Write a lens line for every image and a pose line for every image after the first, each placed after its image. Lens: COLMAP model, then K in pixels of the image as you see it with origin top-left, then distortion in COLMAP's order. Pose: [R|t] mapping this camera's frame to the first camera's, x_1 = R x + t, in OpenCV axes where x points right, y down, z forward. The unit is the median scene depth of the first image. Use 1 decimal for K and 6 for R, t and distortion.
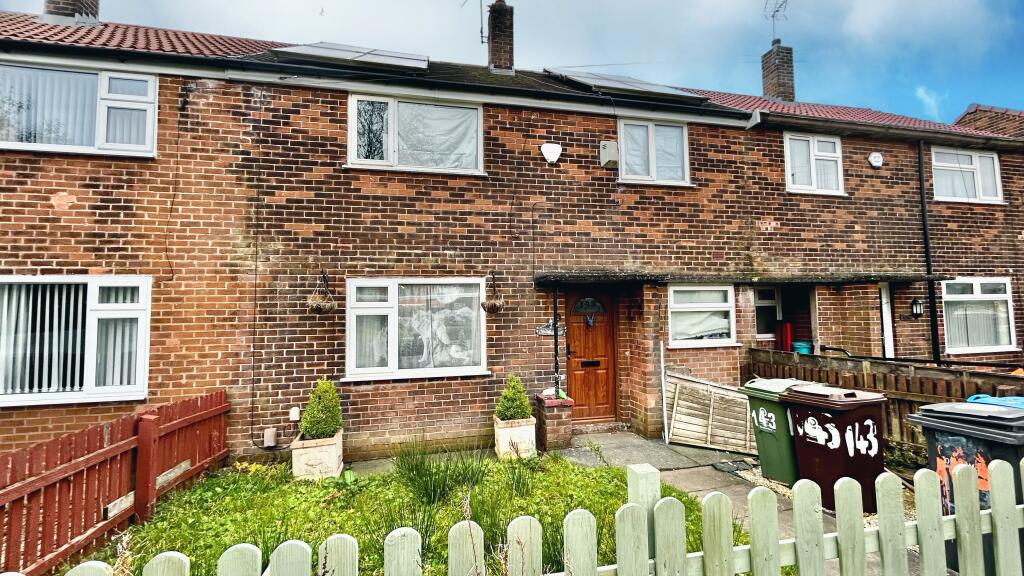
lens RADIAL K [[418.8, 0, 511.4], [0, 418.8, 289.6], [0, 0, 1]] dist [0.000758, 0.000035]
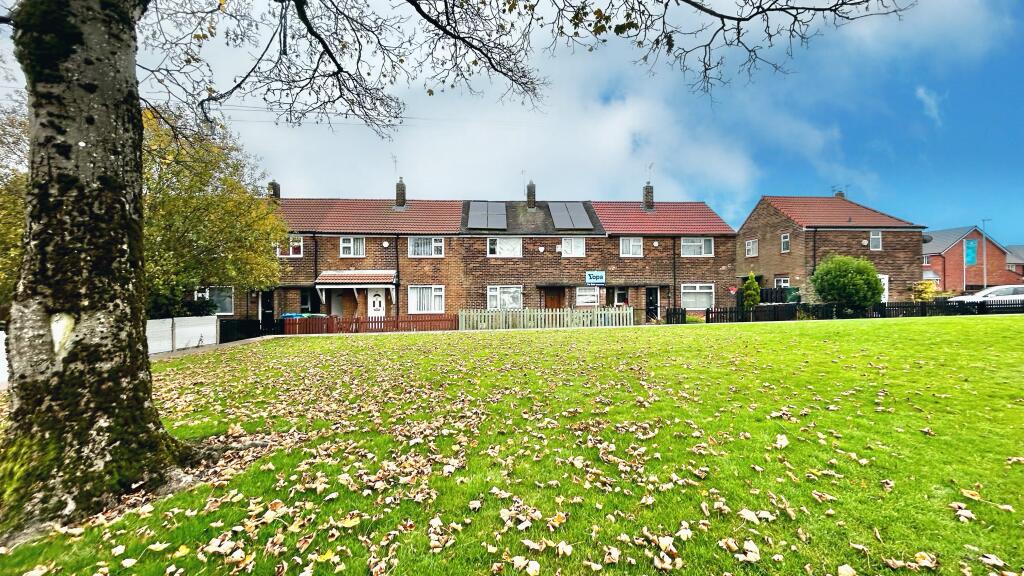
lens RADIAL K [[418.8, 0, 512.6], [0, 418.8, 288.5], [0, 0, 1]] dist [0.000758, 0.000035]
pose [[0.981972, 0.011867, -0.188655, 0.508233], [0.000462, 0.997873, 0.065179, -0.221718], [0.189027, -0.064092, 0.979878, -2.442186]]
